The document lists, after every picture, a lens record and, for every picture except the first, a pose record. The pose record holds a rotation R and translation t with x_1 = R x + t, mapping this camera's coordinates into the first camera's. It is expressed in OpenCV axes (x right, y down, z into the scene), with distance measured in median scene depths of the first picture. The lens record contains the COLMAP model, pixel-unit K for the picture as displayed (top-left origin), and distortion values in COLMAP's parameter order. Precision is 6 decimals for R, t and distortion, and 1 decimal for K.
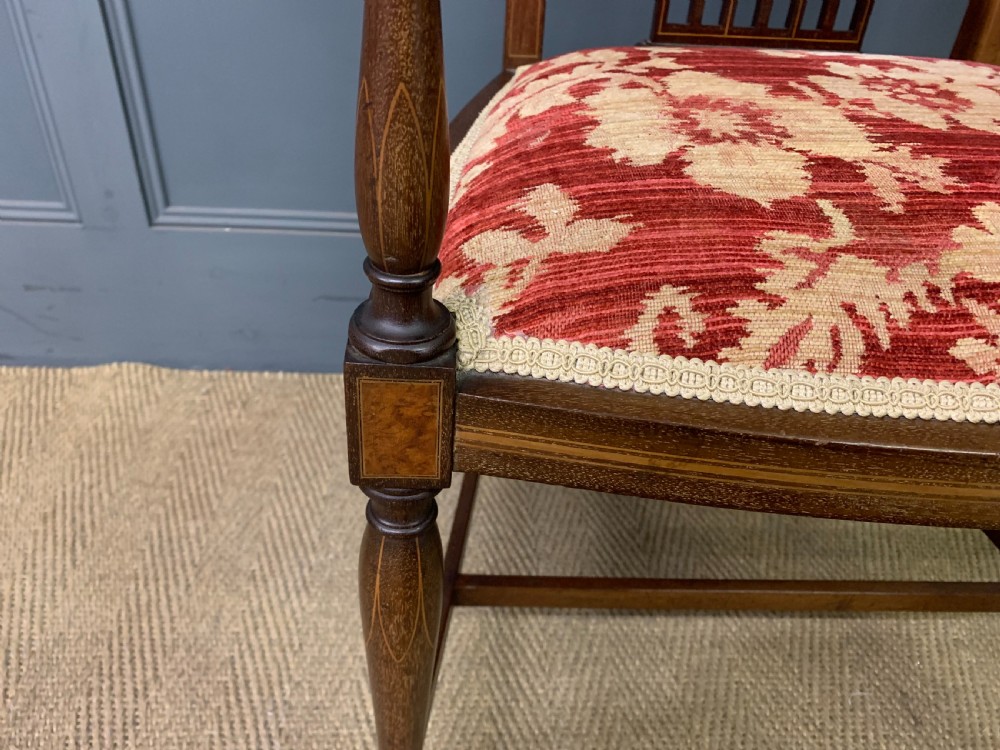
lens RADIAL K [[776.4, 0, 483.6], [0, 776.4, 376.8], [0, 0, 1]] dist [0.009960, -0.003080]
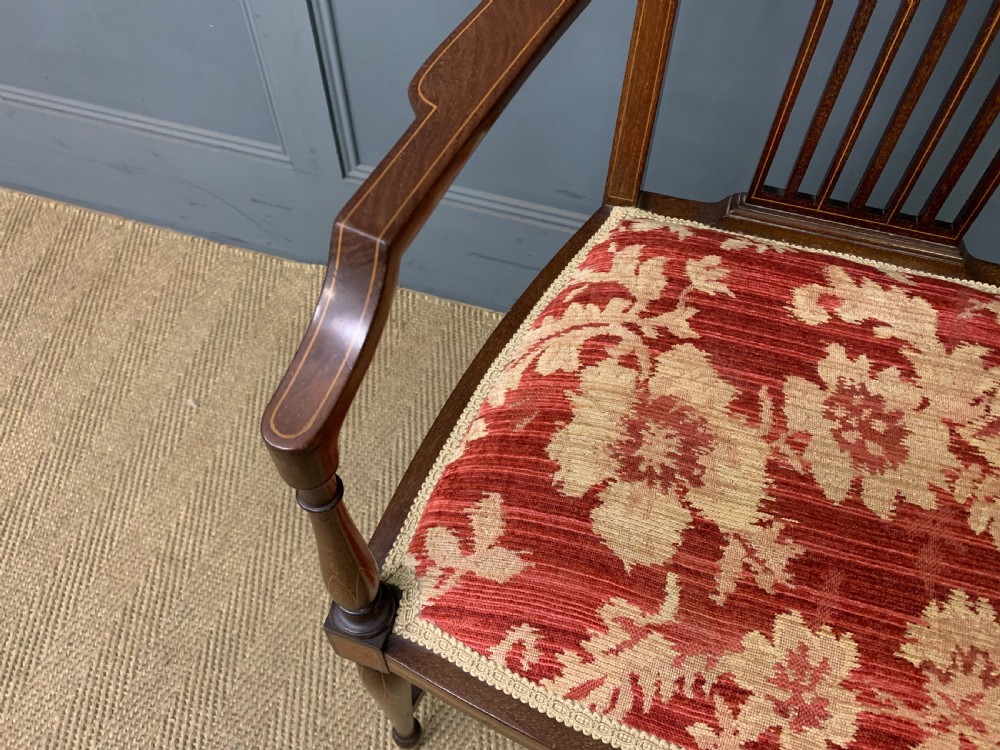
lens RADIAL K [[761.5, 0, 487.3], [0, 761.5, 372.3], [0, 0, 1]] dist [0.035430, -0.037187]
pose [[0.941160, 0.246988, -0.230684, 0.316651], [-0.159953, 0.926820, 0.339736, -0.887795], [0.297713, -0.282847, 0.911792, -0.231968]]
